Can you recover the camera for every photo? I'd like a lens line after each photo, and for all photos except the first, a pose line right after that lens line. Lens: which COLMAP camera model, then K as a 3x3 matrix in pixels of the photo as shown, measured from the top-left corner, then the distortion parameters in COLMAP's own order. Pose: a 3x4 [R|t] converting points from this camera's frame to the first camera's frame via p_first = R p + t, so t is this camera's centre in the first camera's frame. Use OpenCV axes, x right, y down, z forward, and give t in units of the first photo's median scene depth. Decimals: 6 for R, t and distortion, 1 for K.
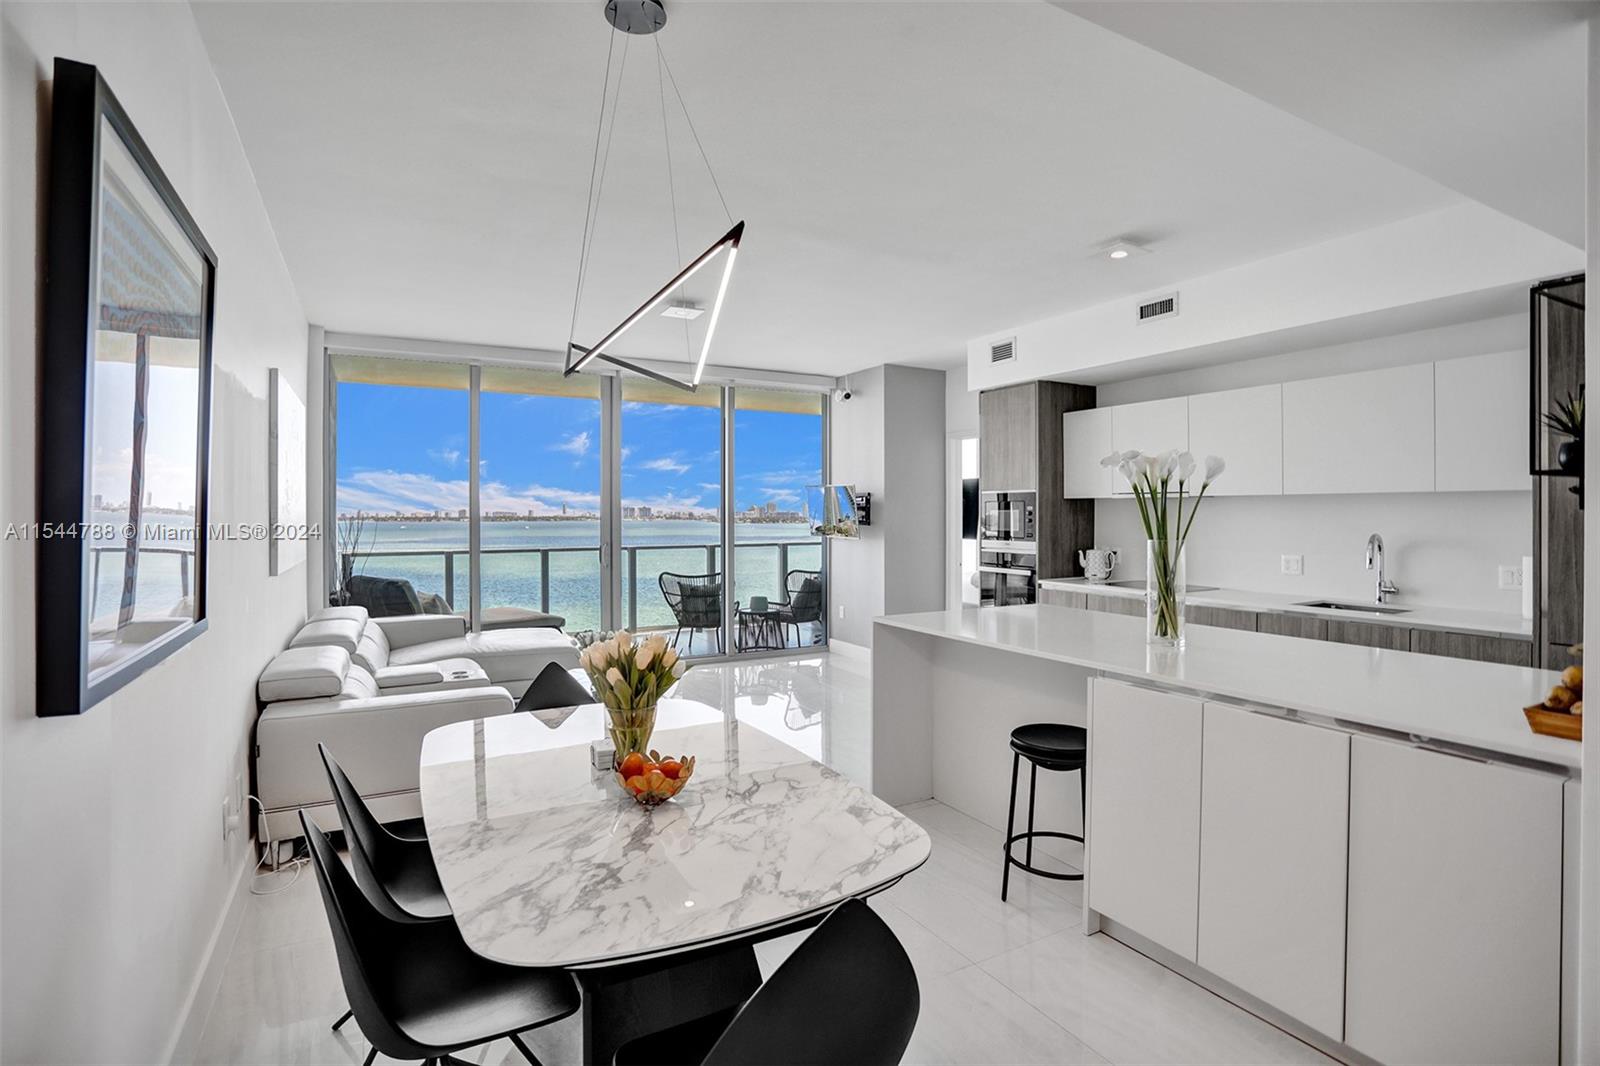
lens RADIAL K [[758.3, 0, 795.3], [0, 758.3, 516.0], [0, 0, 1]] dist [-0.038424, 0.000873]
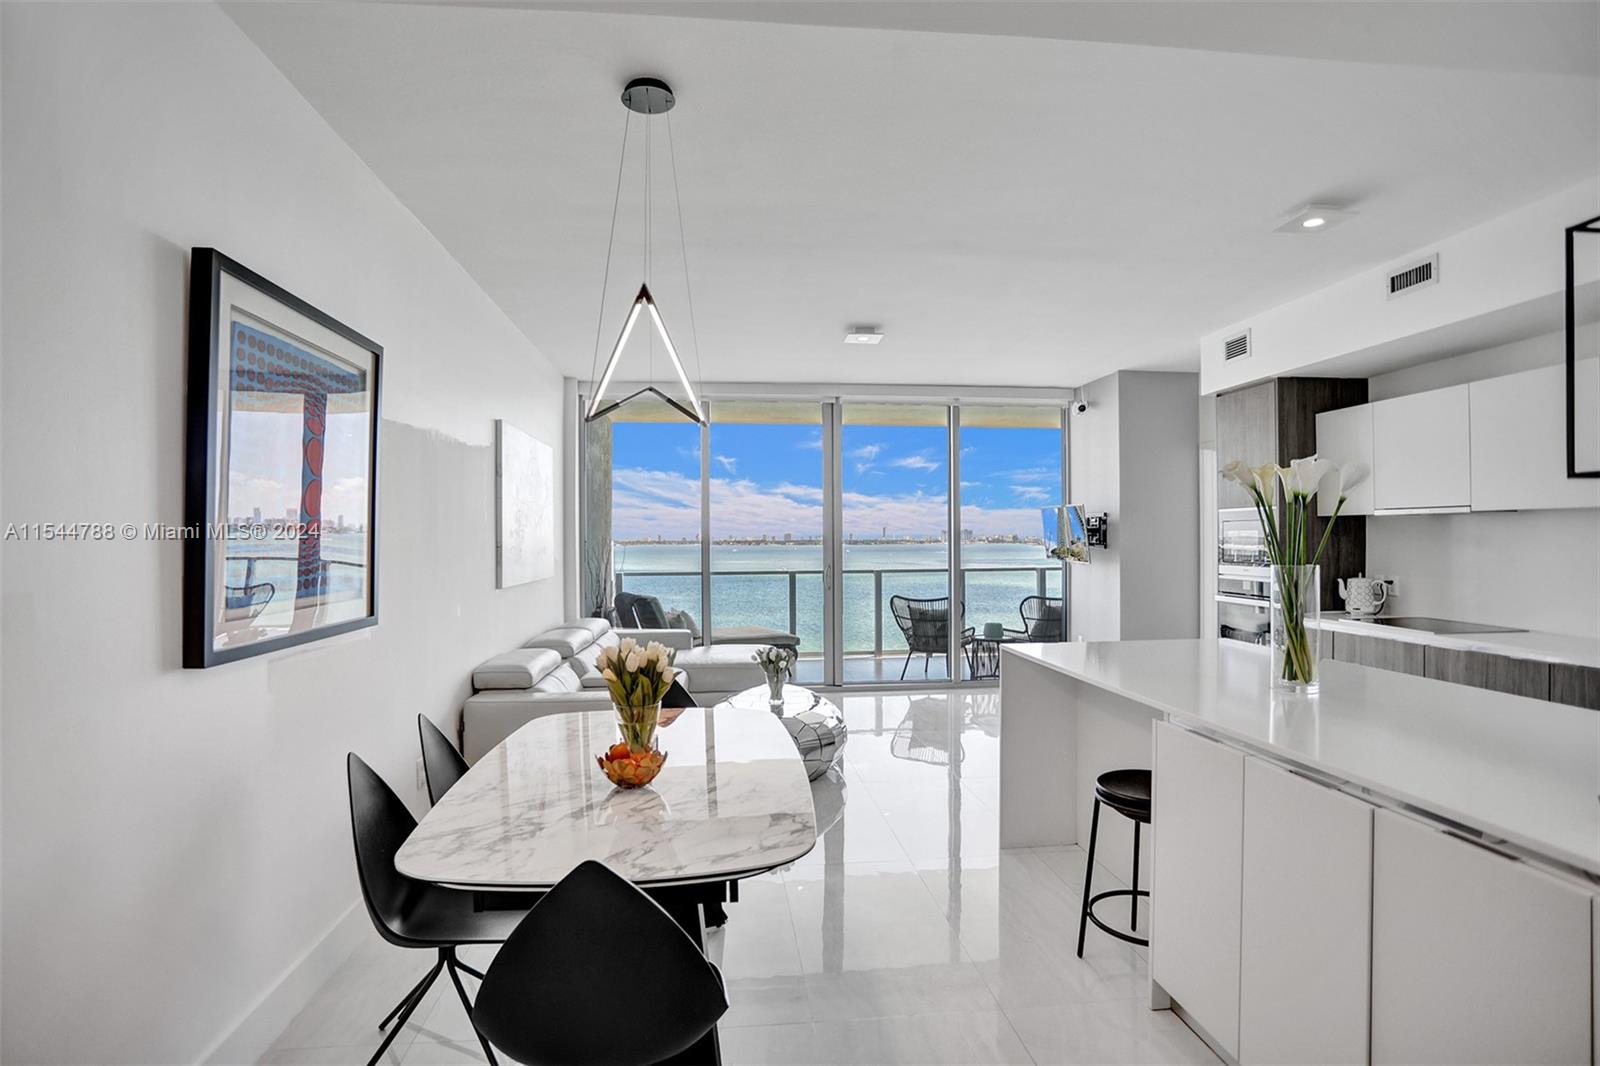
lens RADIAL K [[786.5, 0, 800.0], [0, 786.5, 533.0], [0, 0, 1]] dist [-0.040303, 0.000485]
pose [[0.922774, -0.007004, -0.385277, 0.160660], [0.004171, 0.999958, -0.008189, 0.000441], [0.385318, 0.005949, 0.922765, -0.002939]]
